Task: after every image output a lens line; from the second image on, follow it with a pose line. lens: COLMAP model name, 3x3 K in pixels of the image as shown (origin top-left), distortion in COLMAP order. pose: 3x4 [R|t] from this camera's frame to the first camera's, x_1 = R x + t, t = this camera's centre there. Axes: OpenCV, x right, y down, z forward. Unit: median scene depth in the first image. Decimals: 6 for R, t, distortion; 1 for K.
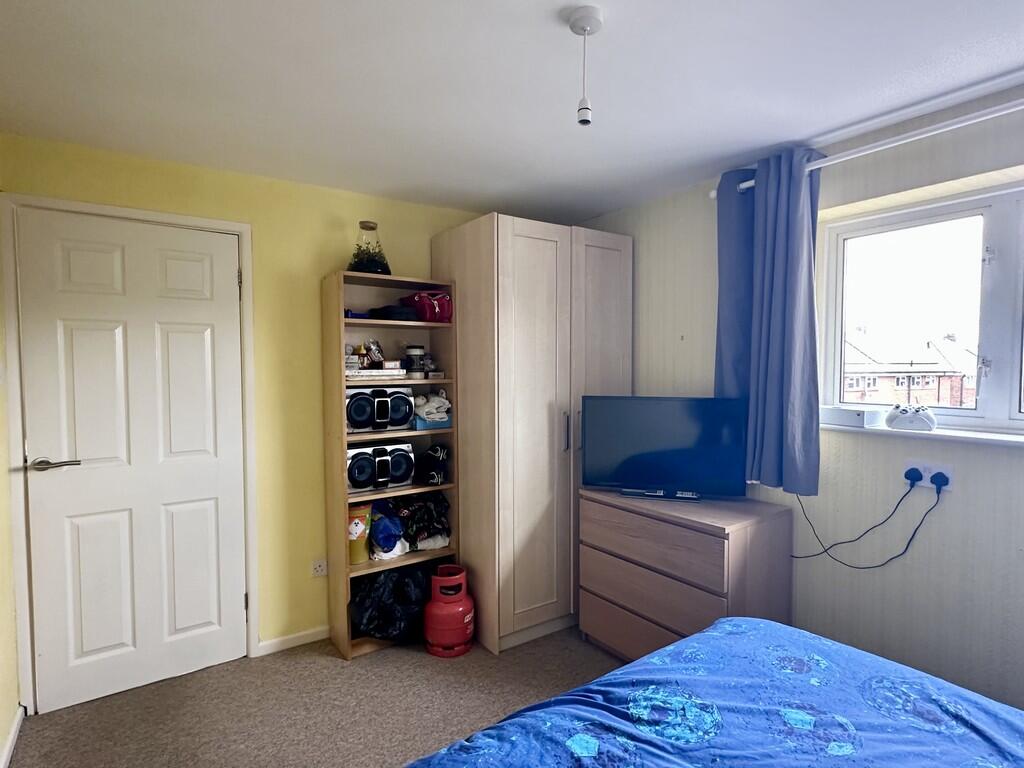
lens RADIAL K [[546.5, 0, 510.3], [0, 546.5, 384.3], [0, 0, 1]] dist [-0.002274, -0.000369]
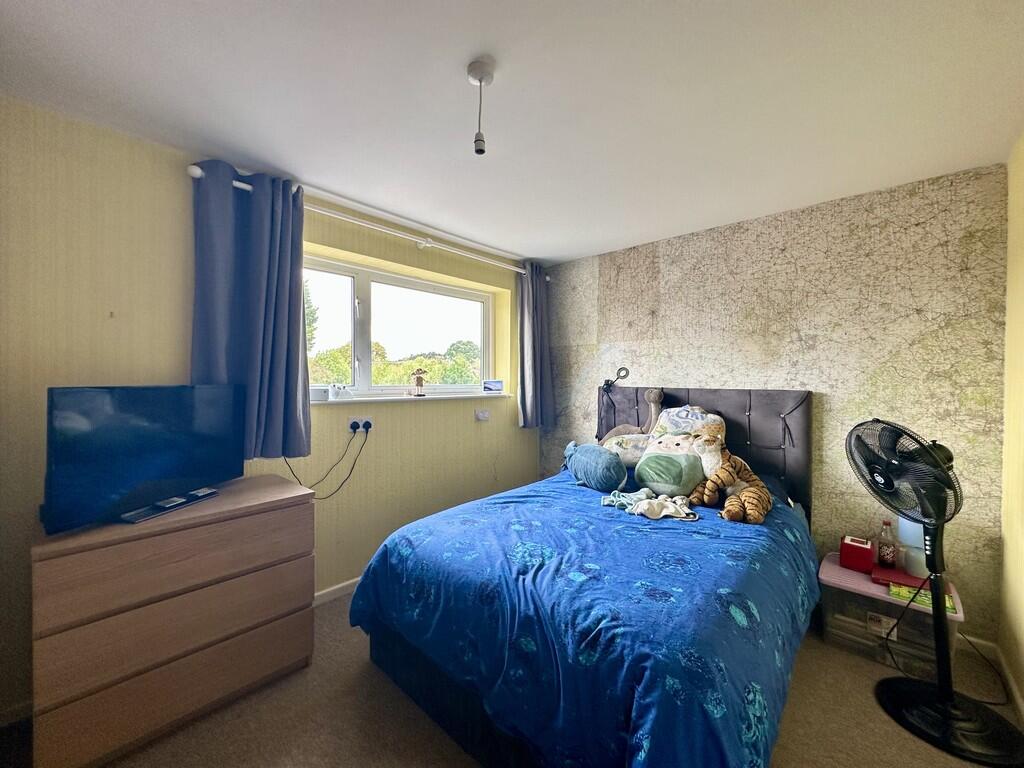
lens RADIAL K [[408.1, 0, 509.2], [0, 408.1, 383.5], [0, 0, 1]] dist [-0.005976, 0.001507]
pose [[-0.230165, -0.012352, 0.973073, -0.662820], [0.023583, 0.999555, 0.018266, 0.030246], [-0.972866, 0.027152, -0.229772, 0.958646]]
